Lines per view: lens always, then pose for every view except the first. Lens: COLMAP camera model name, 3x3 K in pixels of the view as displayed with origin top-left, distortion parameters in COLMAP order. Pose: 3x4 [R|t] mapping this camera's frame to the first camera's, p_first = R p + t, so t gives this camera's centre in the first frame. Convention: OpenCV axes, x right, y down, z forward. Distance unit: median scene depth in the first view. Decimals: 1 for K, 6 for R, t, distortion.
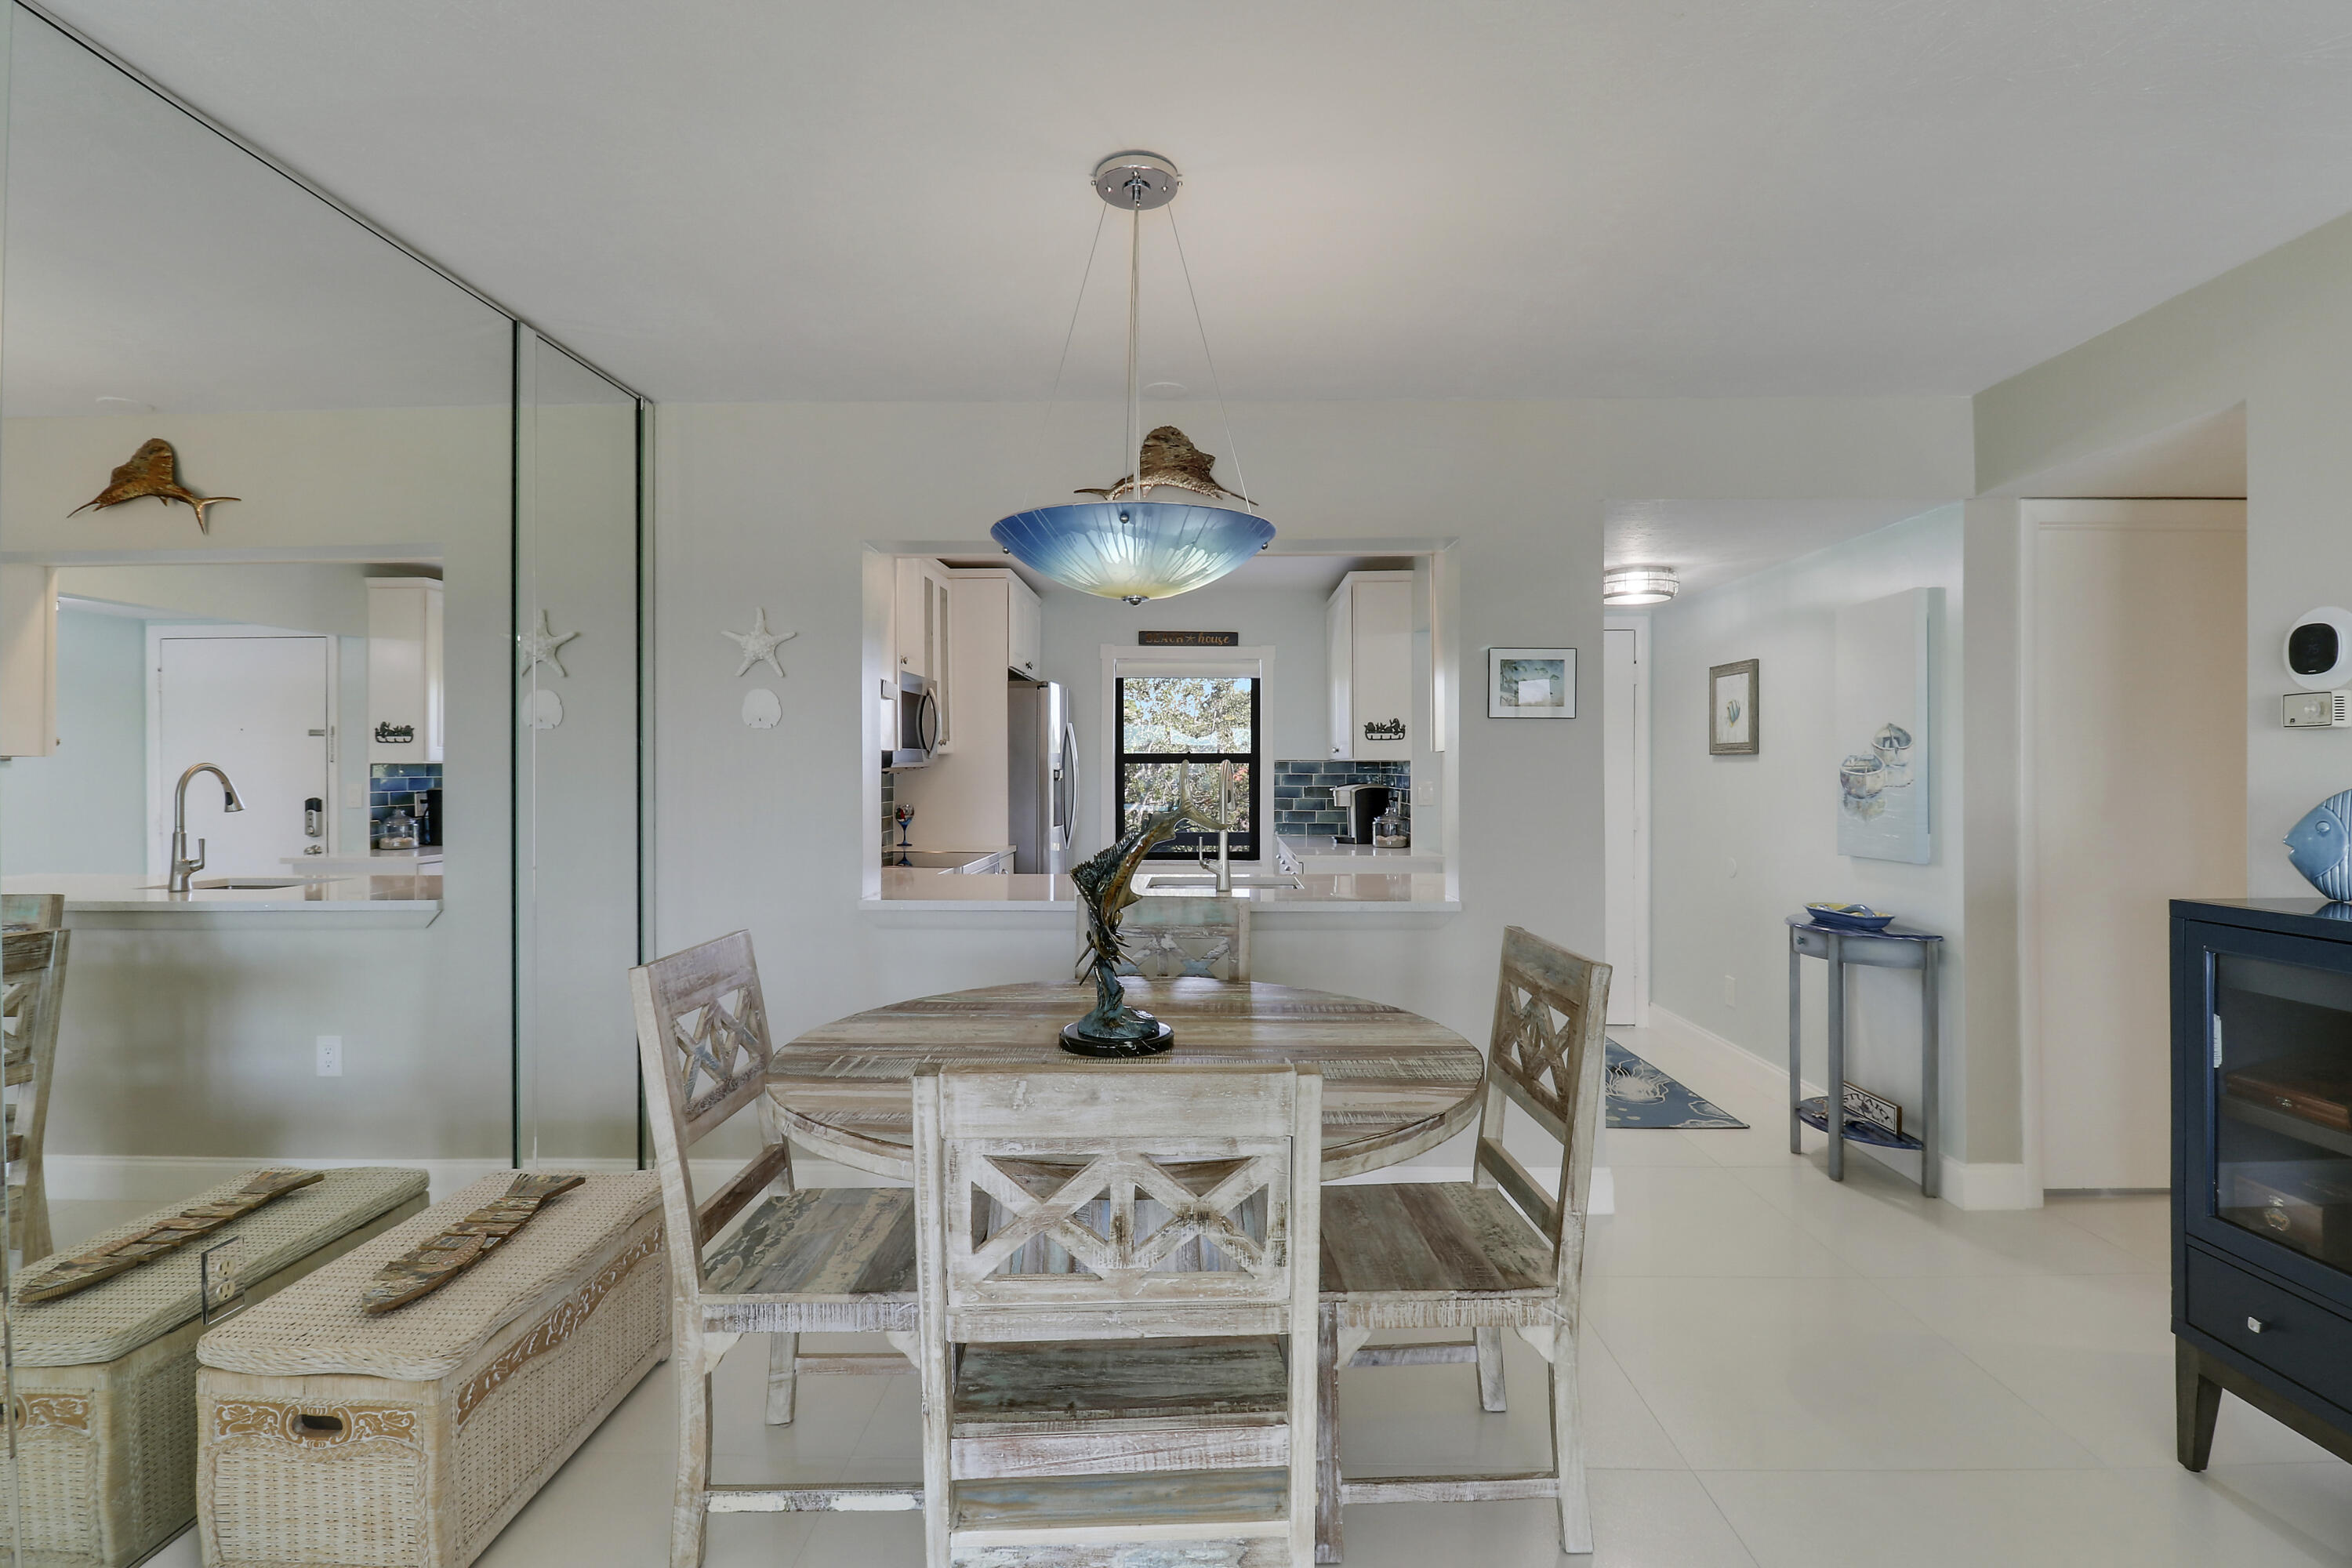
lens RADIAL K [[1105.2, 0, 1187.3], [0, 1105.2, 765.2], [0, 0, 1]] dist [-0.004992, -0.008863]
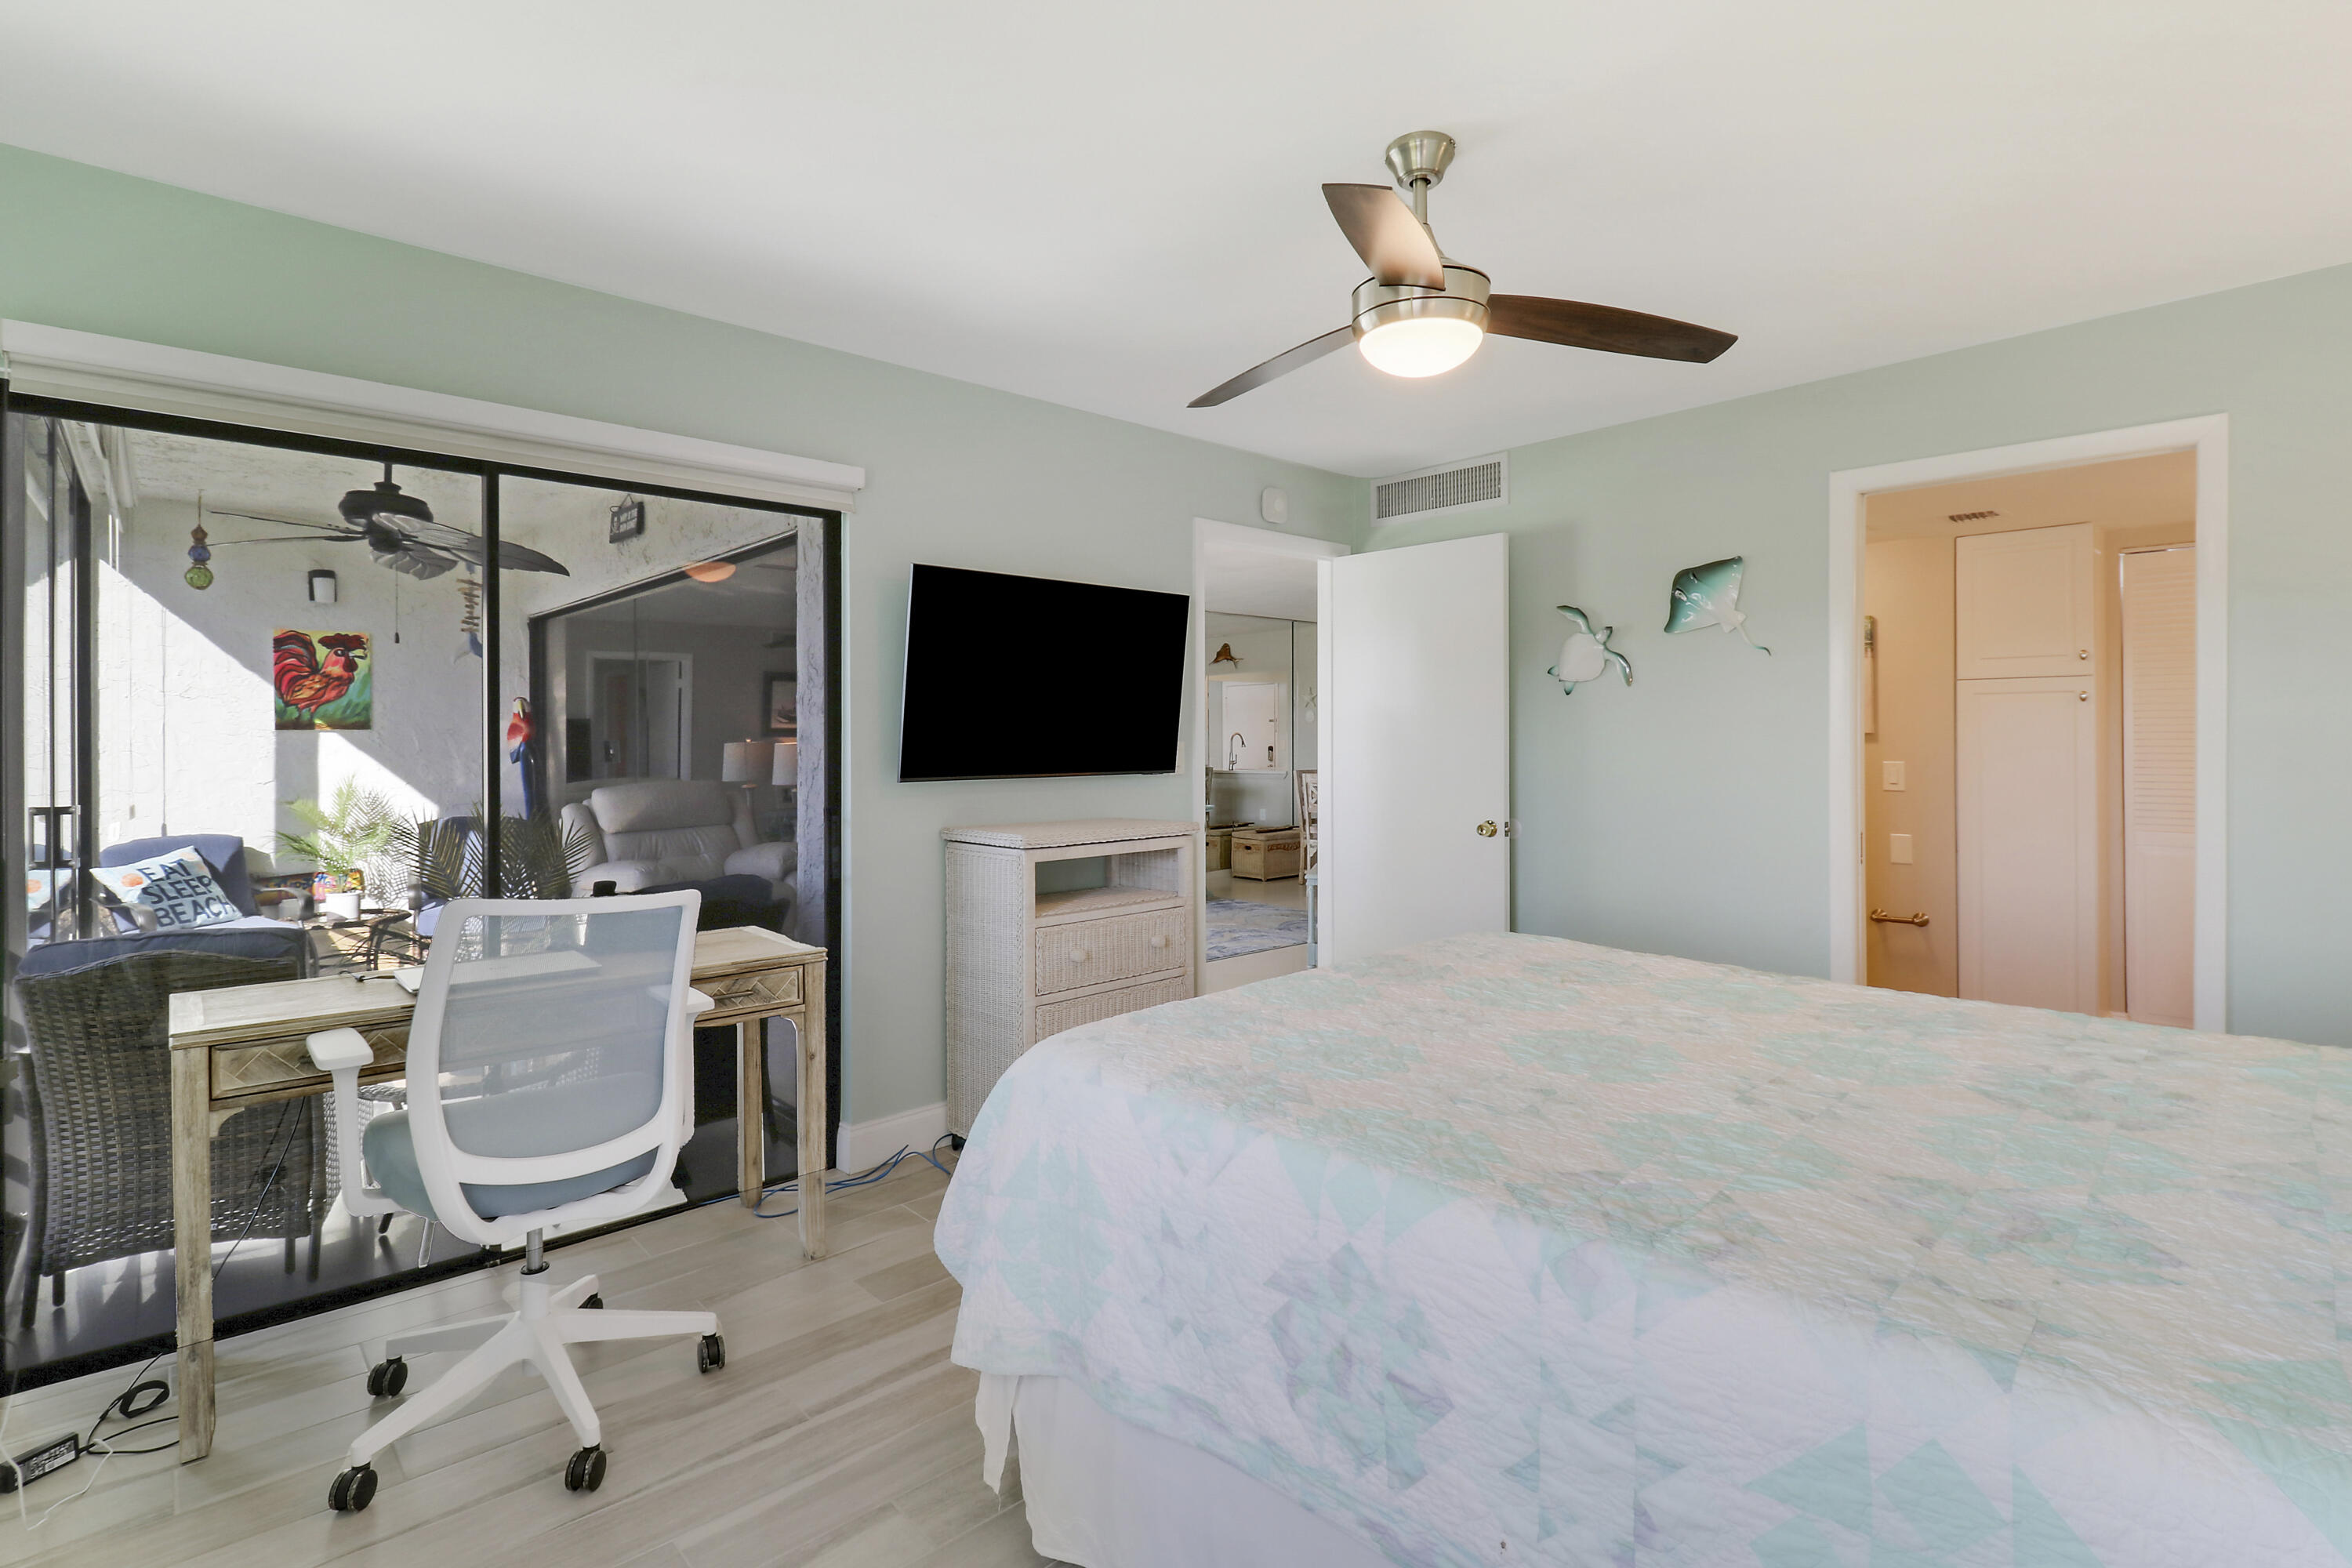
lens RADIAL K [[1105.2, 0, 1215.2], [0, 1105.2, 736.4], [0, 0, 1]] dist [-0.004992, -0.008863]
pose [[0.719560, -0.006140, -0.694403, 1.042832], [0.009027, 0.999959, 0.000513, 0.003310], [0.694372, -0.006637, 0.719586, -1.103476]]
